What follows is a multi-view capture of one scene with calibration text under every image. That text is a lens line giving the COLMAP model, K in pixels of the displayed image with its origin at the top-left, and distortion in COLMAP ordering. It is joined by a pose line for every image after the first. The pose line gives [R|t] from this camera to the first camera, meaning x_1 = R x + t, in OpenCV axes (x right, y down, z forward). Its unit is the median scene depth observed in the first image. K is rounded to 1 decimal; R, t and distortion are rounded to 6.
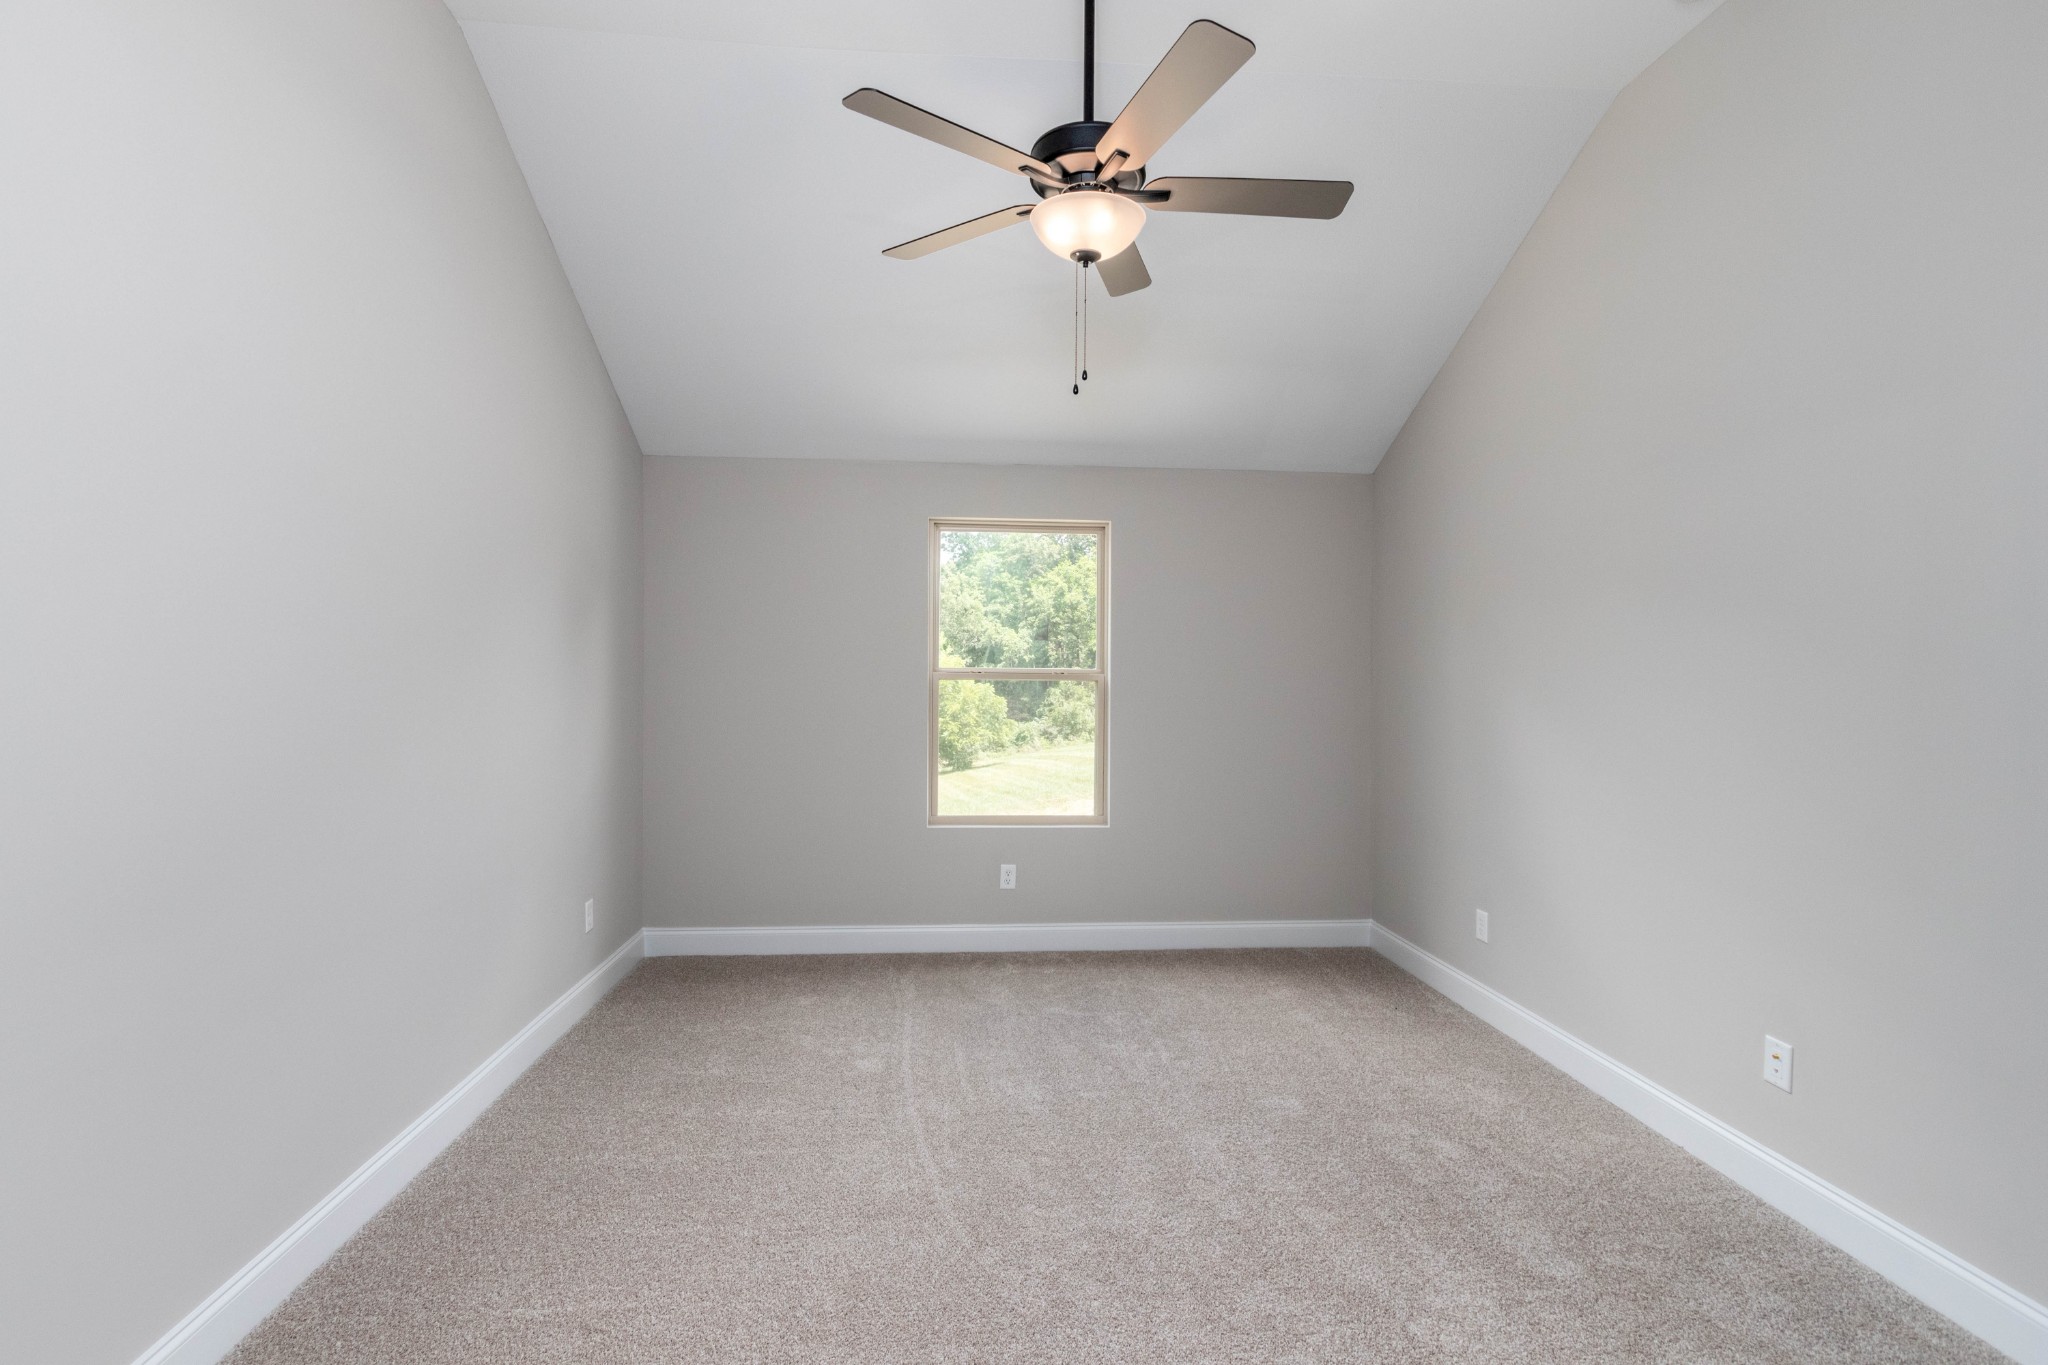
lens RADIAL K [[925.0, 0, 1024.0], [0, 925.0, 682.5], [0, 0, 1]] dist [-0.003149, -0.000216]
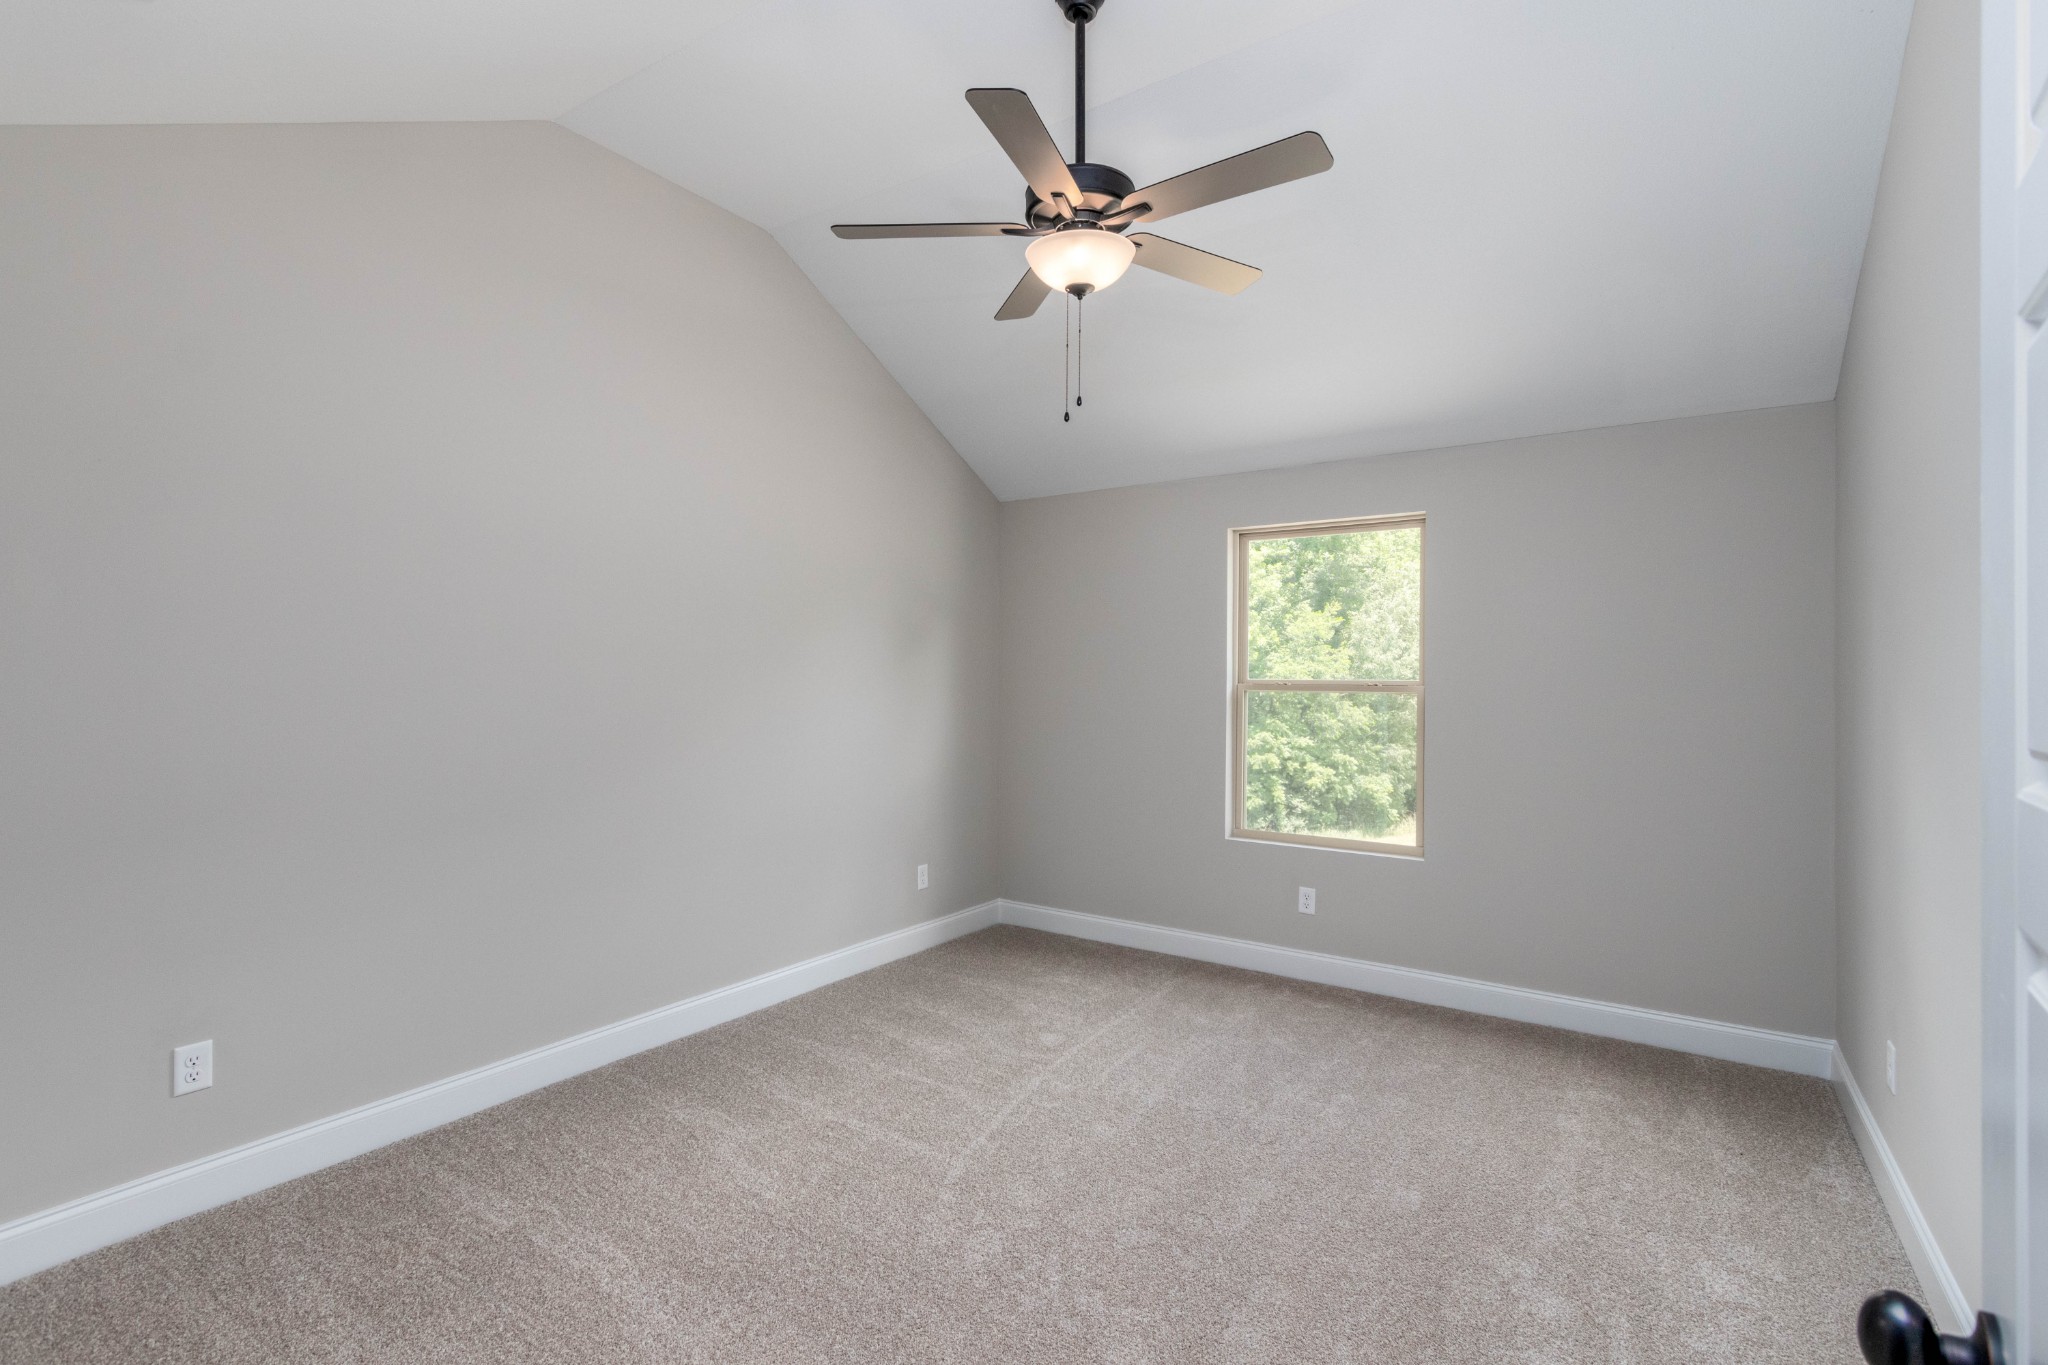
lens RADIAL K [[950.6, 0, 1024.0], [0, 950.6, 682.5], [0, 0, 1]] dist [-0.000354, -0.000385]
pose [[0.779979, 0.001699, -0.625803, 0.410684], [-0.009334, 0.999917, -0.008918, -0.000849], [0.625736, 0.012797, 0.779930, 0.070619]]
